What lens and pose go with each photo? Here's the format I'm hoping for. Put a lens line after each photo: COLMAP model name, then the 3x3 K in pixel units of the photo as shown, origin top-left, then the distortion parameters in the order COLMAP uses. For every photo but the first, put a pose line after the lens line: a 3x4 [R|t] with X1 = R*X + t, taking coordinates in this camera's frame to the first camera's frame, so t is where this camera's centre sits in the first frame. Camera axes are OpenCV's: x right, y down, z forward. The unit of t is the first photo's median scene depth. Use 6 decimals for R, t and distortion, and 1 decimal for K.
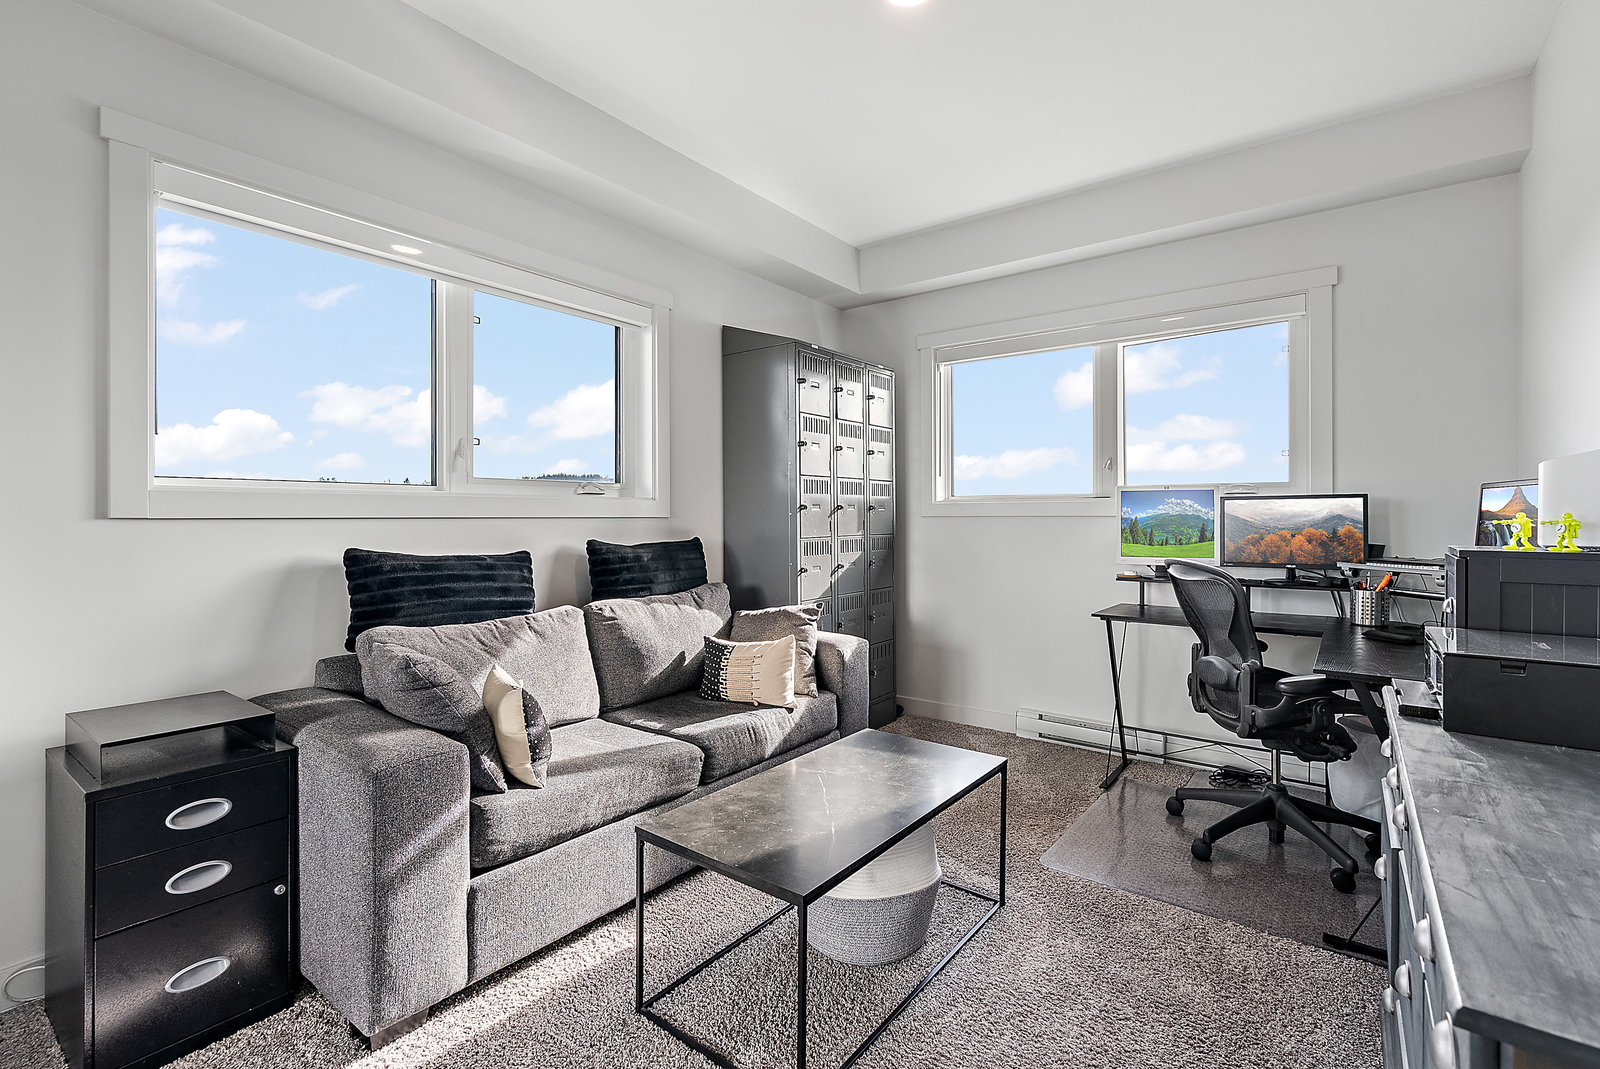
lens RADIAL K [[736.2, 0, 799.6], [0, 736.2, 517.9], [0, 0, 1]] dist [0.000749, 0.000586]
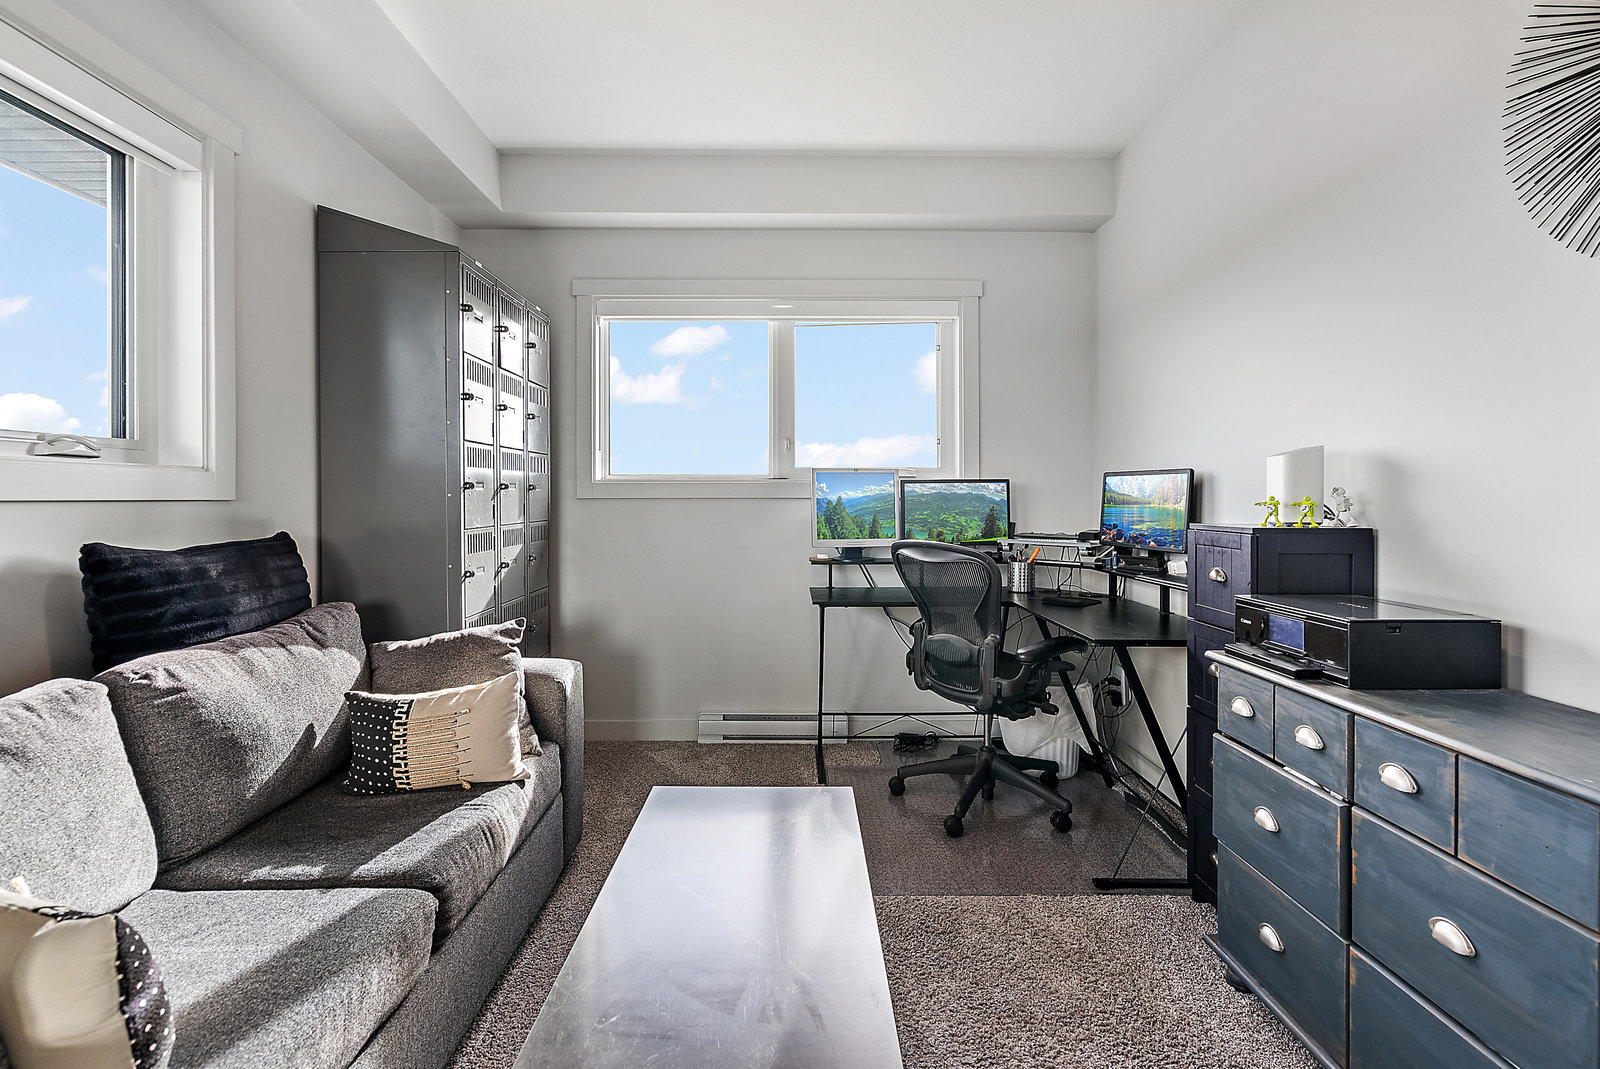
lens RADIAL K [[735.9, 0, 798.1], [0, 735.9, 499.4], [0, 0, 1]] dist [0.000031, 0.000801]
pose [[0.787851, -0.000549, 0.615866, -0.205691], [0.000931, 1.000000, -0.000299, -0.000761], [-0.615866, 0.000810, 0.787851, 0.274133]]
